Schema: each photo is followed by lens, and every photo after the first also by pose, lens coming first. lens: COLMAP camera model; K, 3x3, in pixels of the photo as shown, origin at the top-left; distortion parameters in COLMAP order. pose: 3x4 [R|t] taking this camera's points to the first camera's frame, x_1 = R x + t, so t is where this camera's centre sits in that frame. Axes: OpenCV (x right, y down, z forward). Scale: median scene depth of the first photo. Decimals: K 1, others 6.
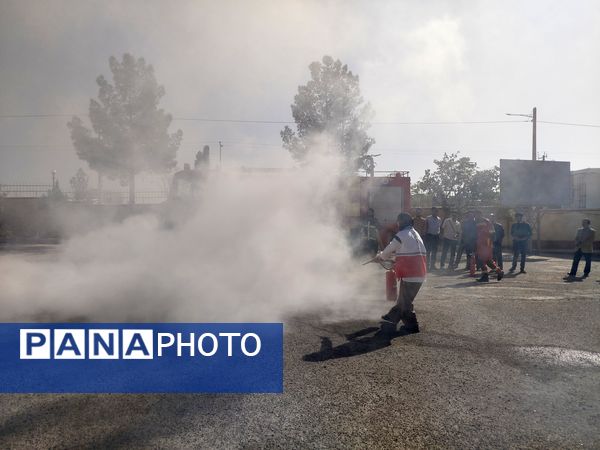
lens RADIAL K [[426.6, 0, 298.8], [0, 426.6, 223.1], [0, 0, 1]] dist [0.007463, 0.002372]
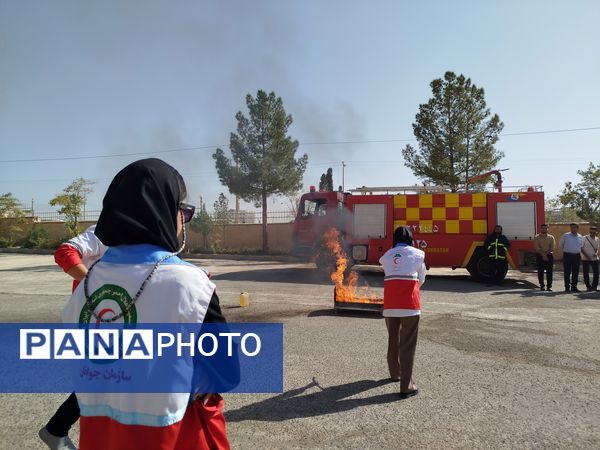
lens RADIAL K [[426.6, 0, 298.8], [0, 426.6, 223.1], [0, 0, 1]] dist [0.007463, 0.002372]
pose [[0.959089, -0.013155, -0.282800, 0.007240], [0.001443, 0.999134, -0.041581, -0.000343], [0.283103, 0.039472, 0.958277, -0.033776]]
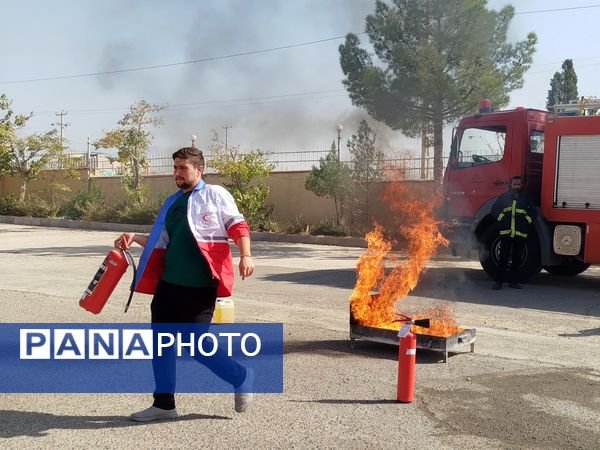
lens RADIAL K [[848.9, 0, 298.0], [0, 848.9, 223.0], [0, 0, 1]] dist [0.172689, -0.842953]
pose [[0.770018, 0.019596, -0.637721, 0.187724], [-0.015497, 0.999808, 0.012011, 0.001989], [0.637834, 0.000634, 0.770174, 0.031037]]
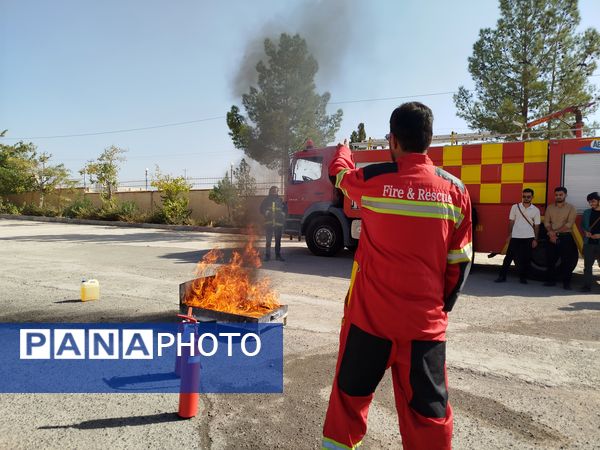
lens RADIAL K [[426.6, 0, 298.8], [0, 426.6, 223.1], [0, 0, 1]] dist [0.007463, 0.002372]
pose [[0.864546, 0.021678, -0.502086, 0.110523], [-0.017220, 0.999760, 0.013514, 0.007076], [0.502259, -0.003038, 0.864712, 0.214247]]
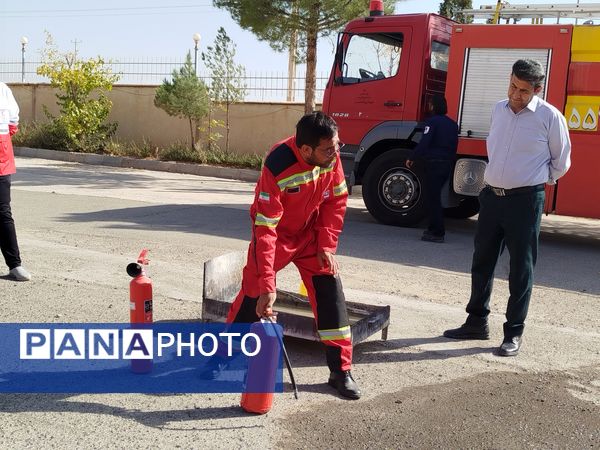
lens RADIAL K [[848.9, 0, 298.0], [0, 848.9, 223.0], [0, 0, 1]] dist [0.172689, -0.842953]
pose [[0.864672, 0.093734, -0.493514, 0.089914], [-0.057043, 0.994403, 0.088927, 0.007449], [0.499088, -0.048741, 0.865179, 0.164130]]
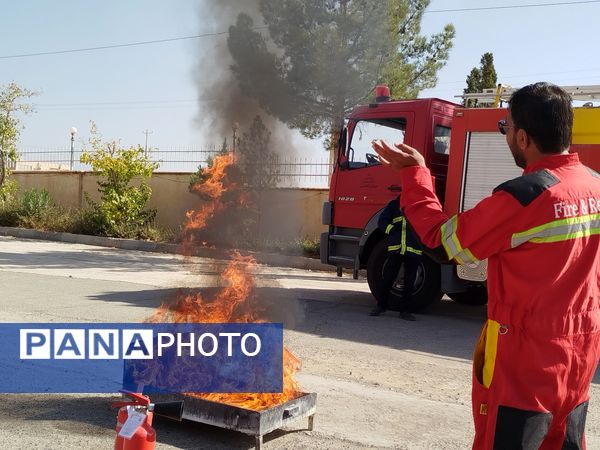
lens RADIAL K [[848.9, 0, 298.0], [0, 848.9, 223.0], [0, 0, 1]] dist [0.172689, -0.842953]
pose [[0.820373, 0.042190, -0.570270, 0.130654], [-0.056293, 0.998389, -0.007118, 0.006259], [0.569051, 0.037941, 0.821427, 0.195591]]
